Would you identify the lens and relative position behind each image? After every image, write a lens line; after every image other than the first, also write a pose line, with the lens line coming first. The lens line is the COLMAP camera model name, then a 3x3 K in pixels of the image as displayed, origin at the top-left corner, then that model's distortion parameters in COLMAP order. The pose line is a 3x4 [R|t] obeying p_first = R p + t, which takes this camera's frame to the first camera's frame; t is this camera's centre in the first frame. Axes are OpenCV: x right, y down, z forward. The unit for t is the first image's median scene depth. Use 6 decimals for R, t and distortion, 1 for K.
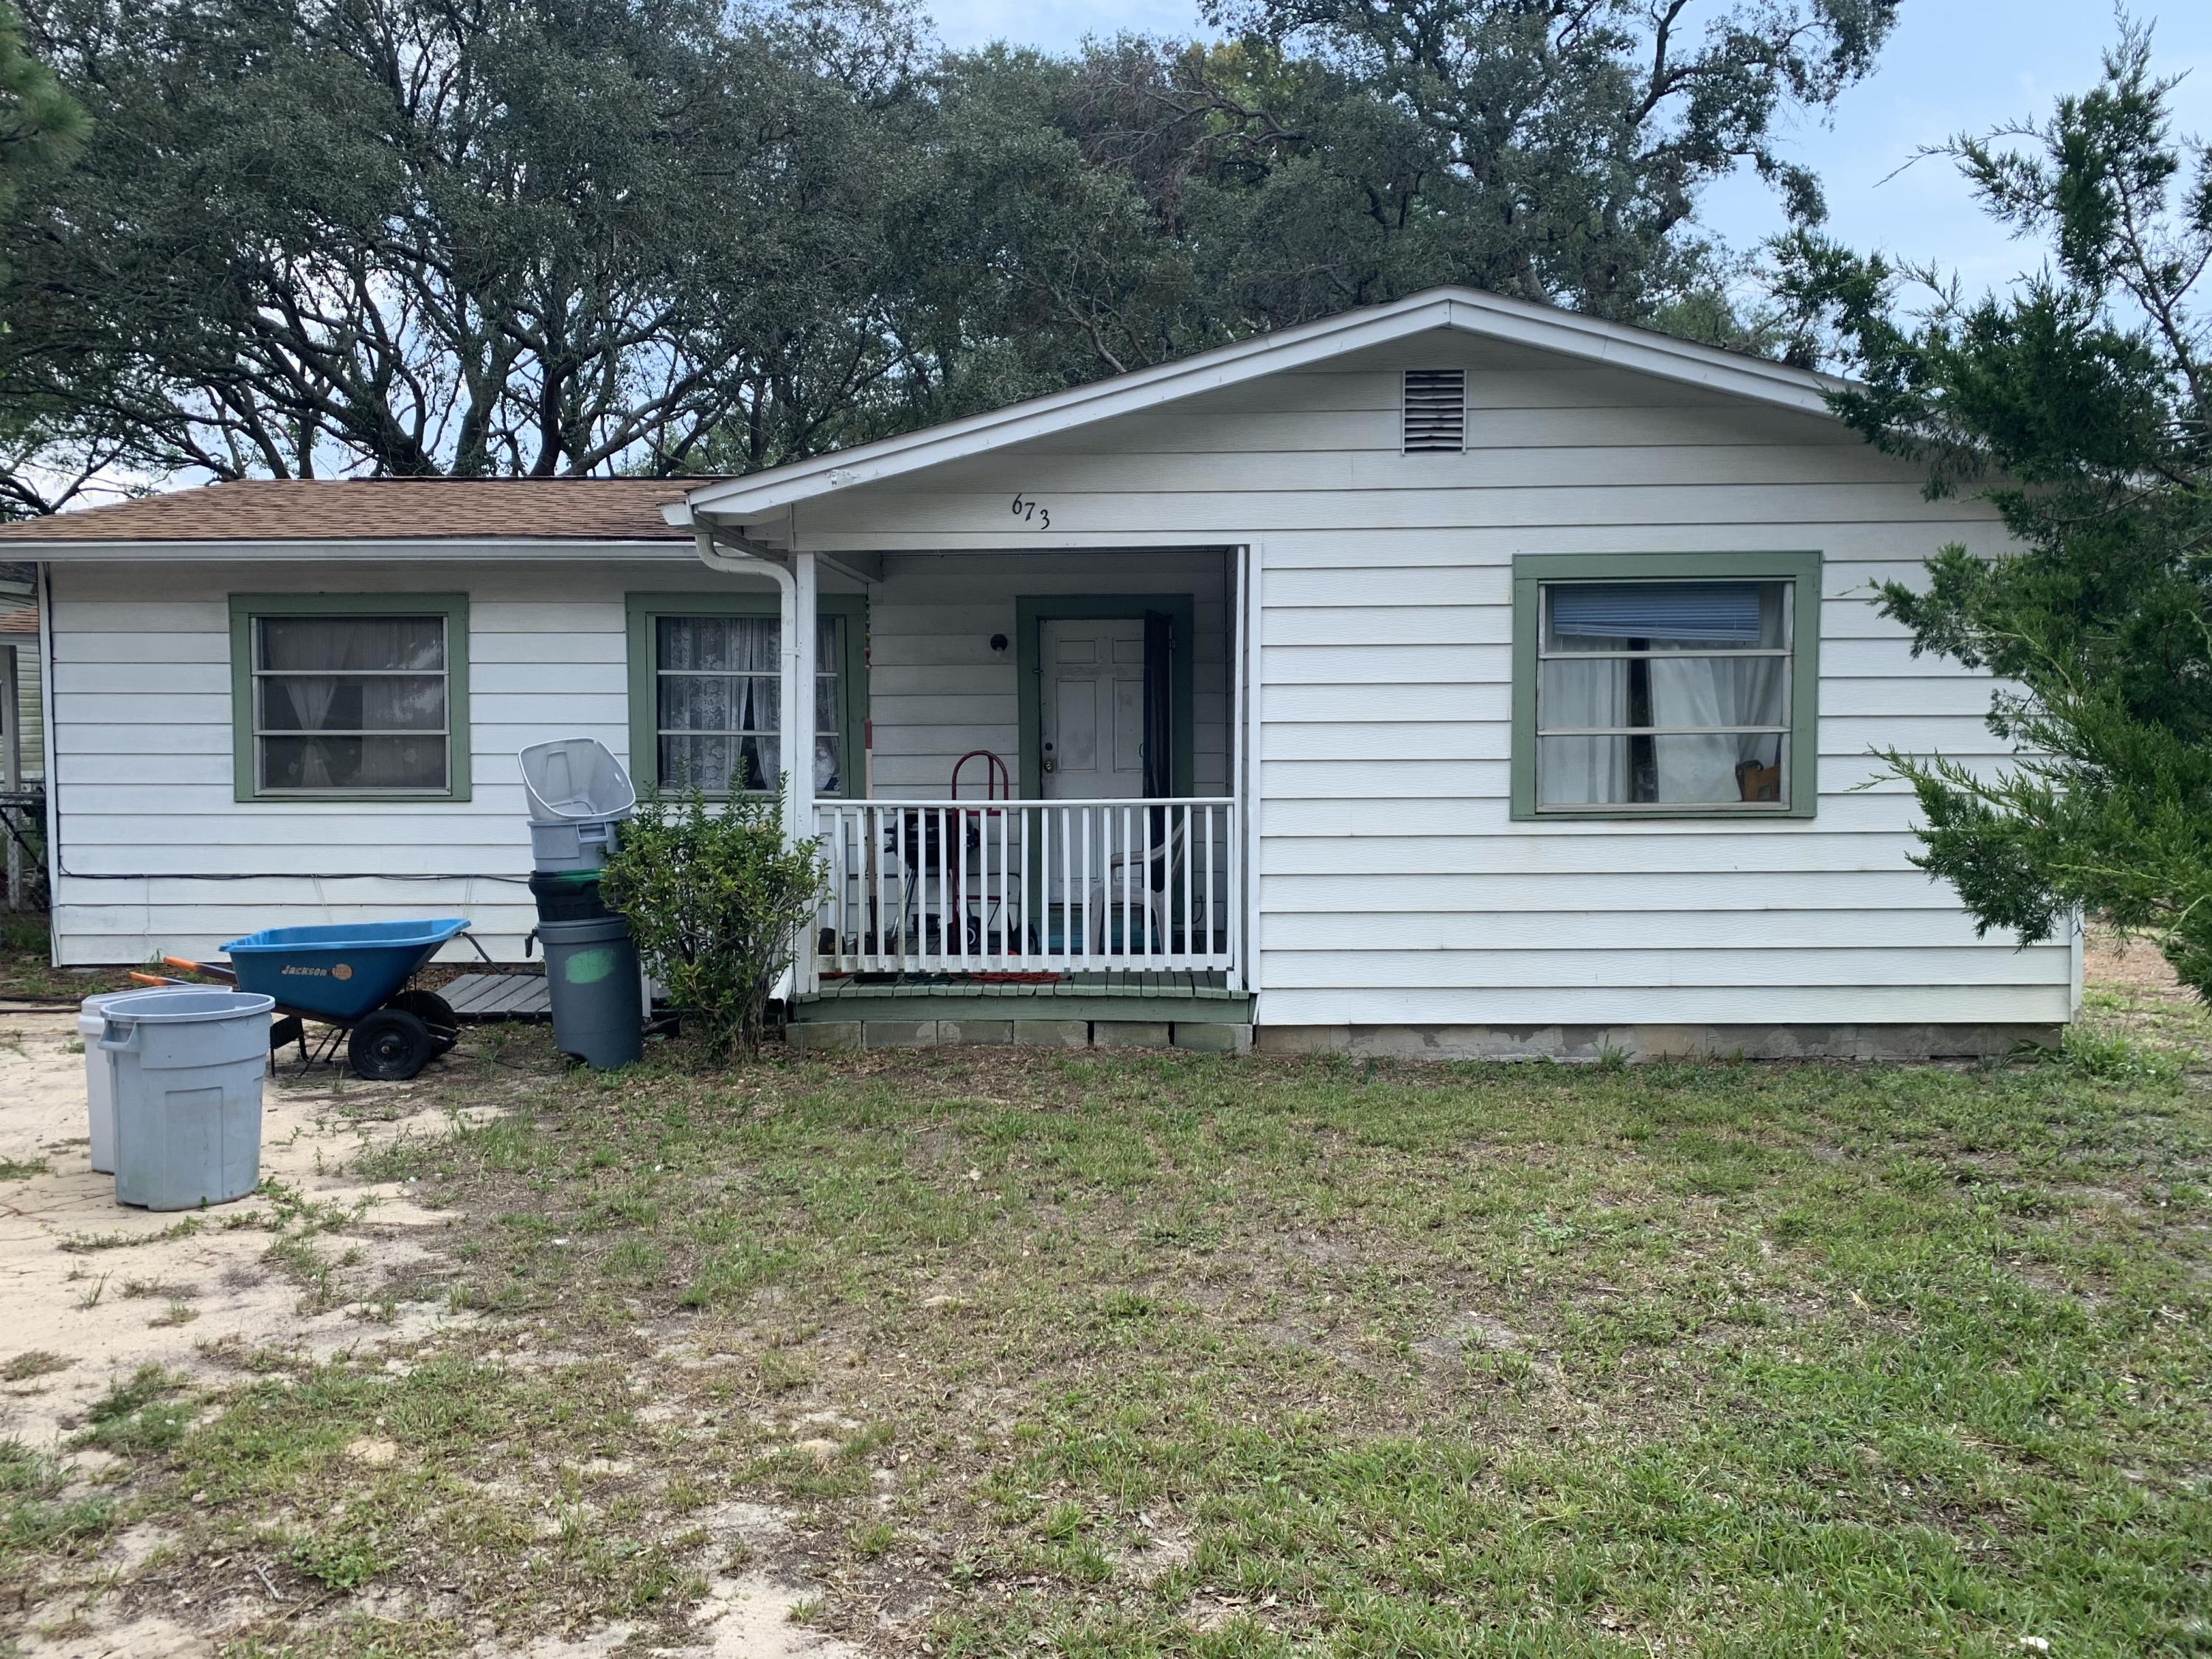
lens RADIAL K [[1682.7, 0, 1107.2], [0, 1682.7, 821.0], [0, 0, 1]] dist [0.015595, -0.007225]
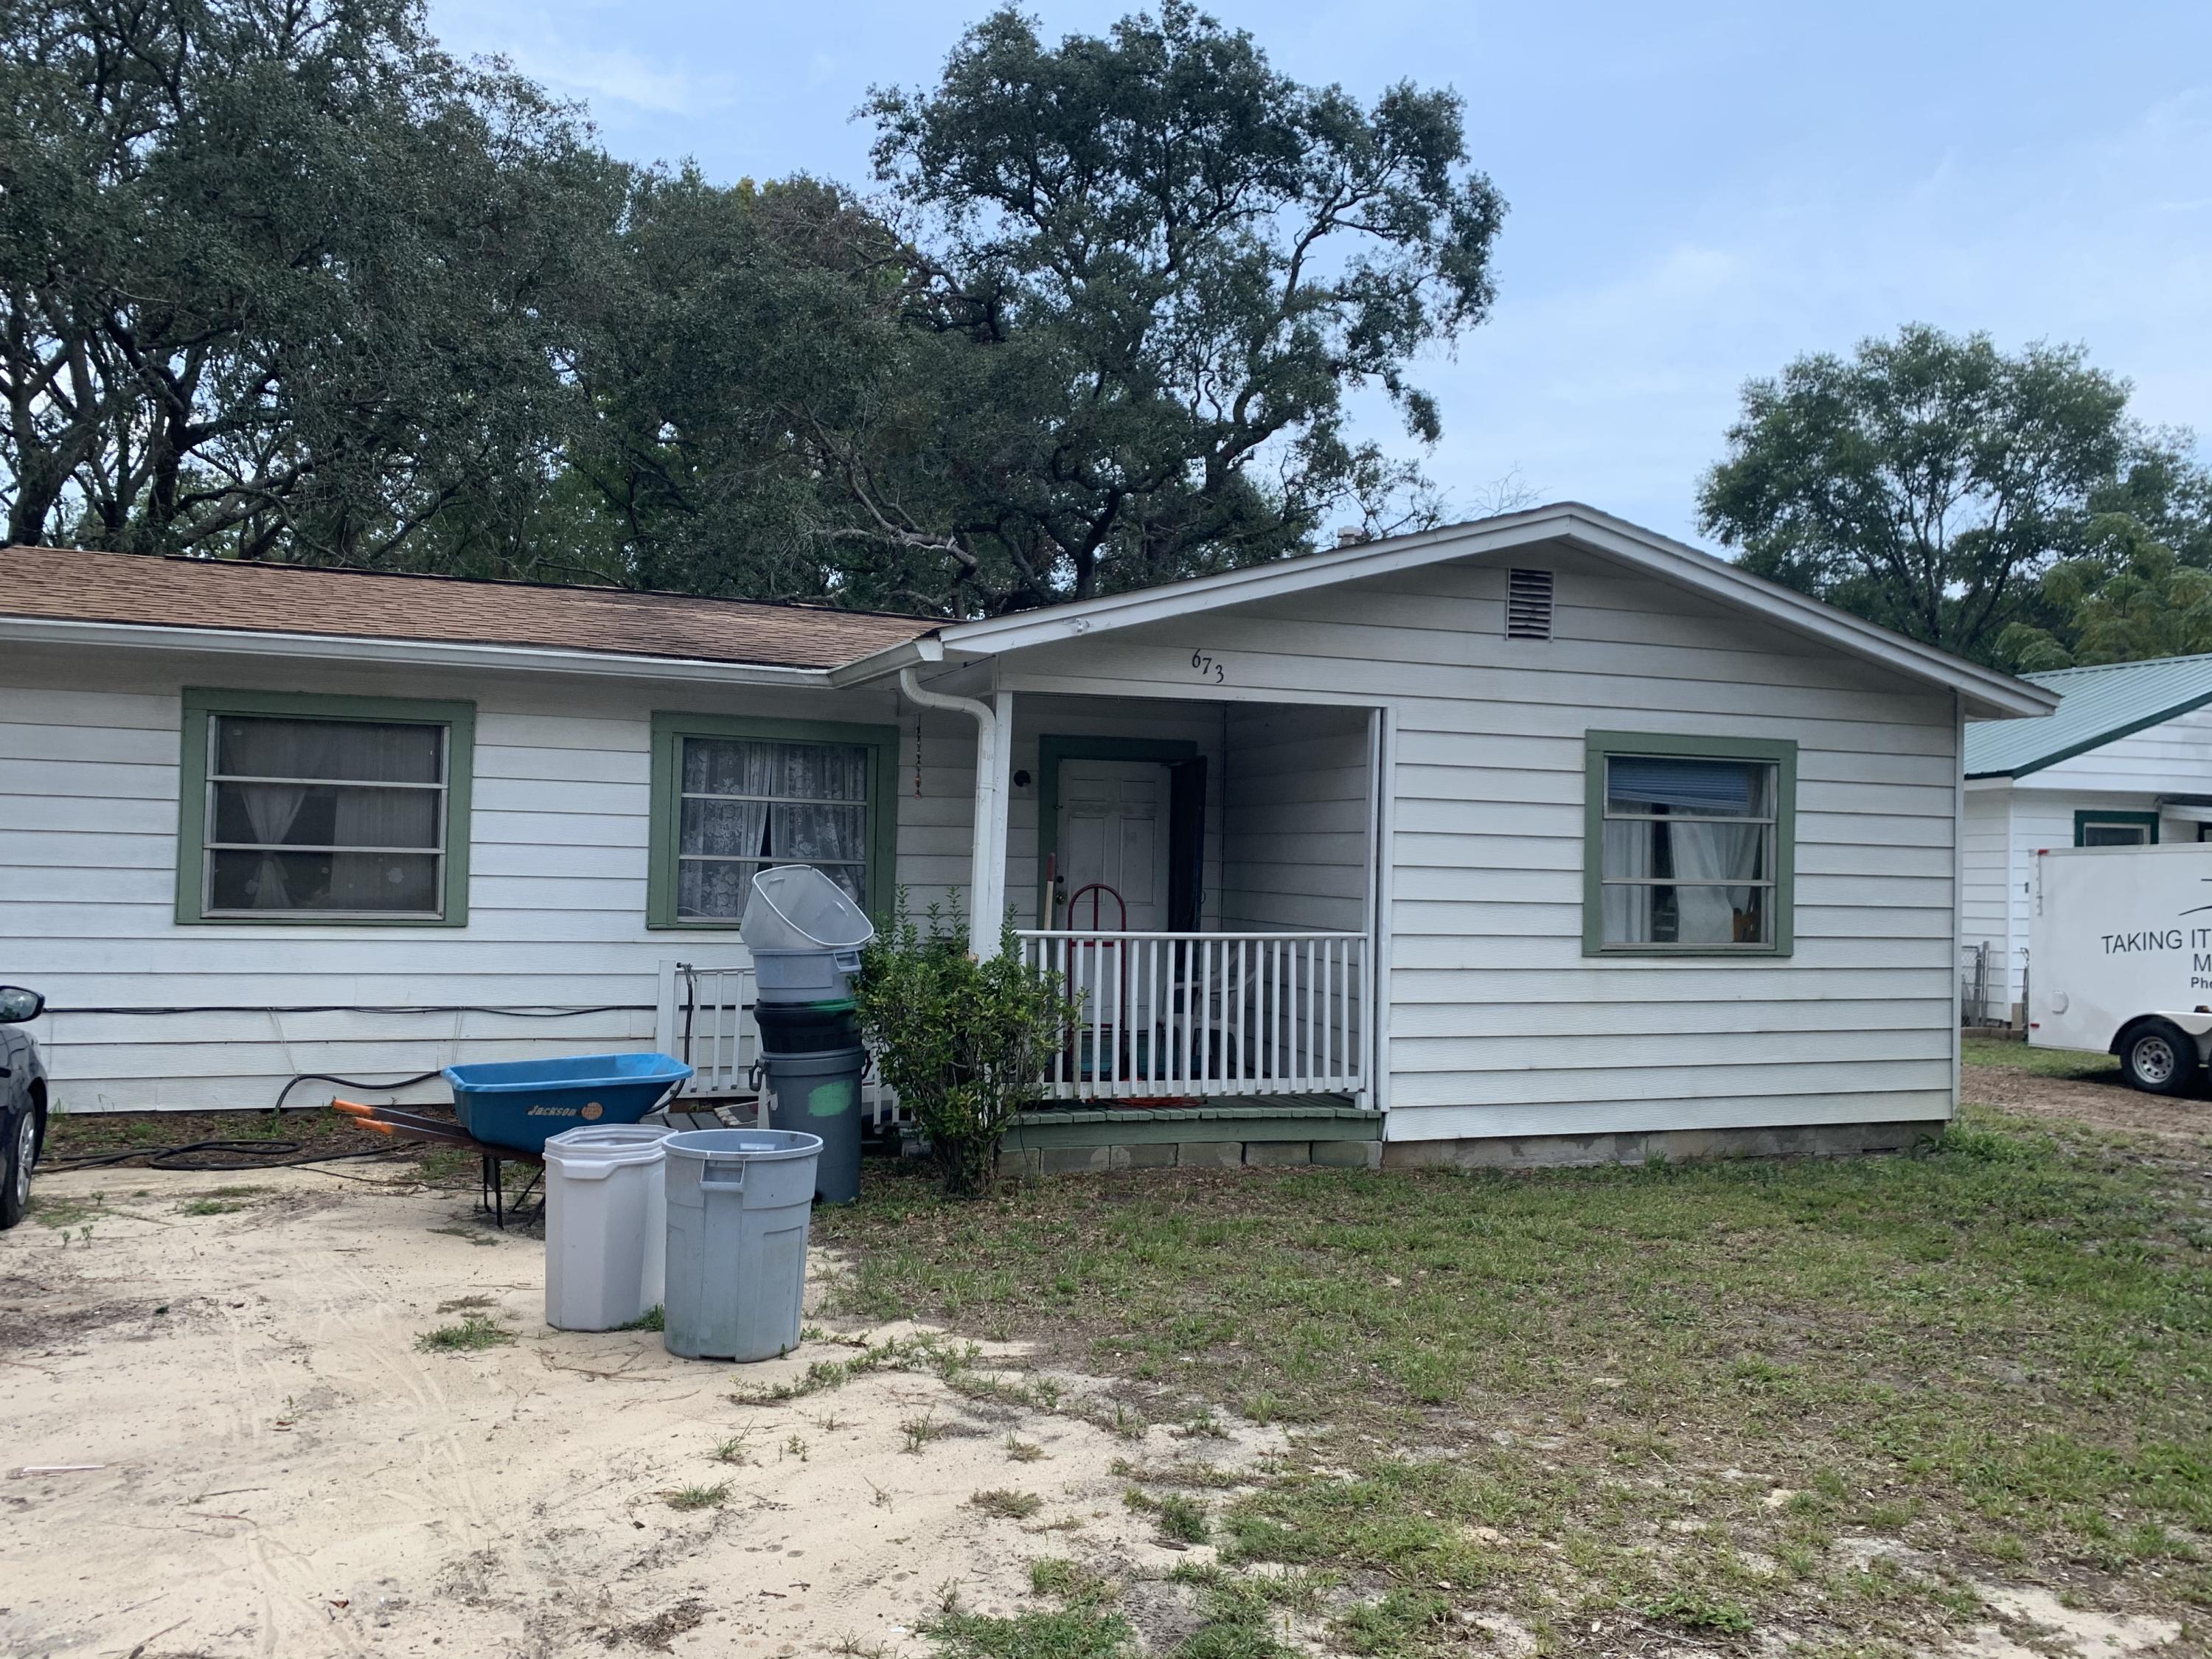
lens RADIAL K [[1682.7, 0, 1125.0], [0, 1682.7, 831.1], [0, 0, 1]] dist [0.015595, -0.007225]
pose [[0.938990, 0.032427, 0.342414, -0.455121], [-0.008039, 0.997343, -0.072402, 0.000159], [-0.343852, 0.065232, 0.936755, 0.013325]]
